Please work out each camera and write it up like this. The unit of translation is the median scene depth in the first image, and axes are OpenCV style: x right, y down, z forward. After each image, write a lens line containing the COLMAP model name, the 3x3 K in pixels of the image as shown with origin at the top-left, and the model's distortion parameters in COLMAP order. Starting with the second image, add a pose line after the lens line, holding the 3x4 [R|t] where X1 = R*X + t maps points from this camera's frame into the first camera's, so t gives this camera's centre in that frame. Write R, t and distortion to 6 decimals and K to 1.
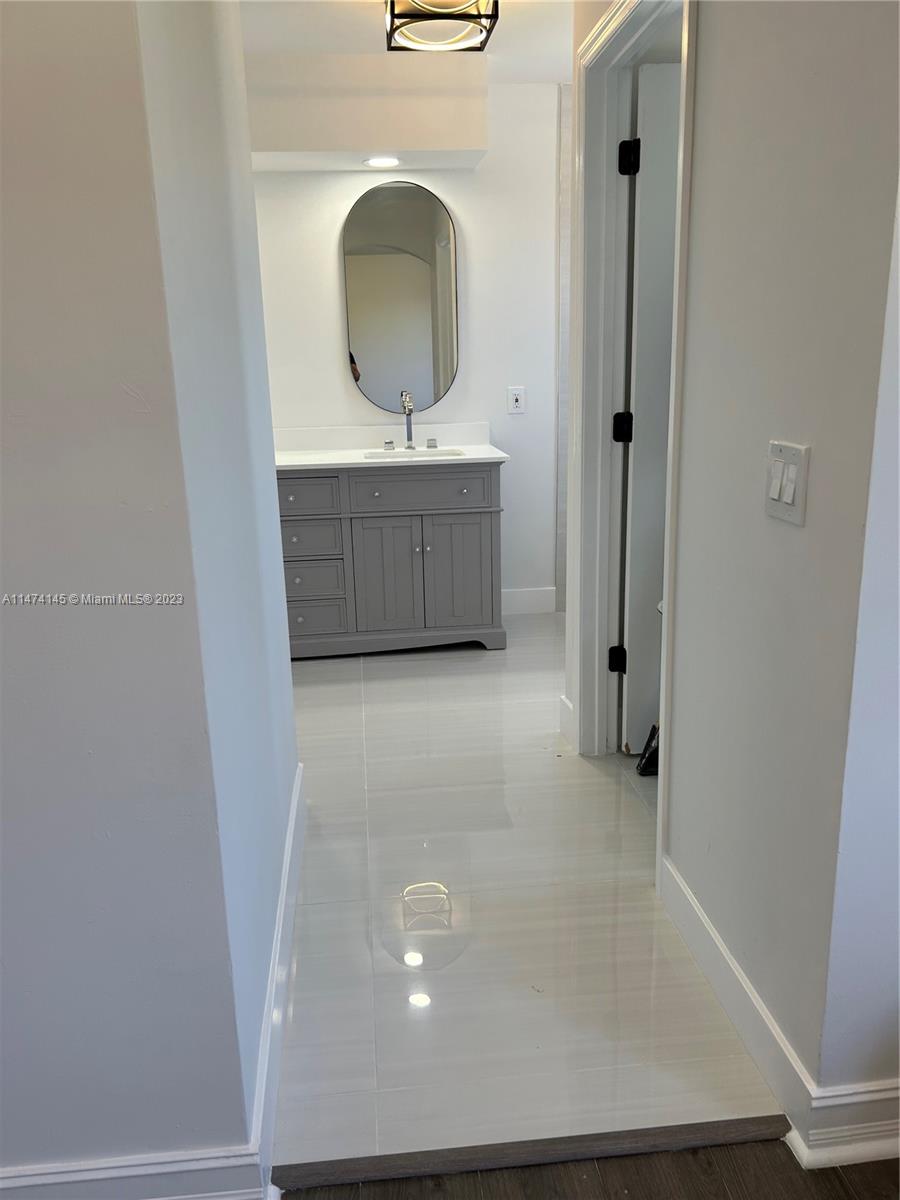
lens RADIAL K [[907.8, 0, 457.3], [0, 907.8, 603.6], [0, 0, 1]] dist [0.029820, -0.030864]
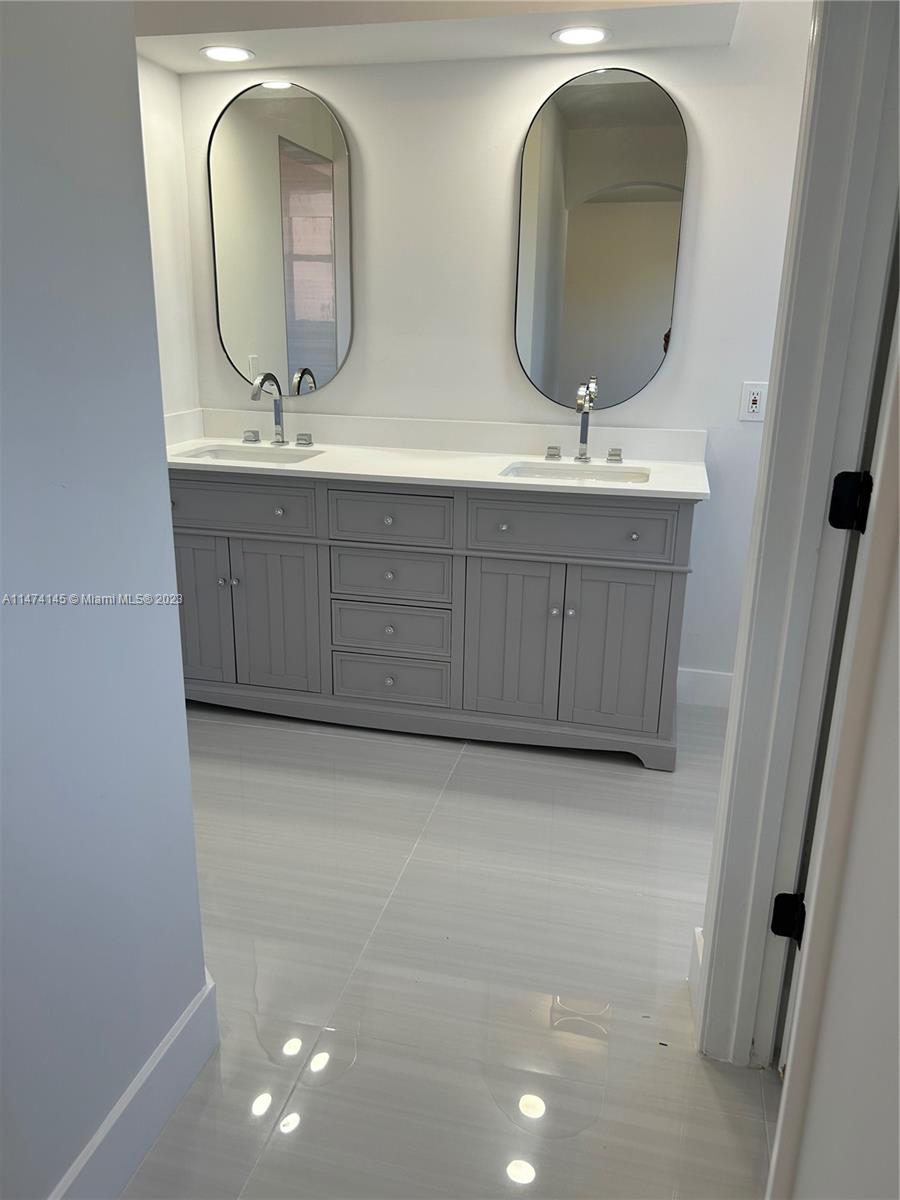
lens RADIAL K [[907.8, 0, 437.4], [0, 907.8, 594.4], [0, 0, 1]] dist [0.029820, -0.030864]
pose [[0.928965, 0.143781, -0.341103, 0.106400], [-0.130817, 0.989538, 0.060839, -0.102818], [0.346282, -0.011895, 0.938055, 0.319682]]
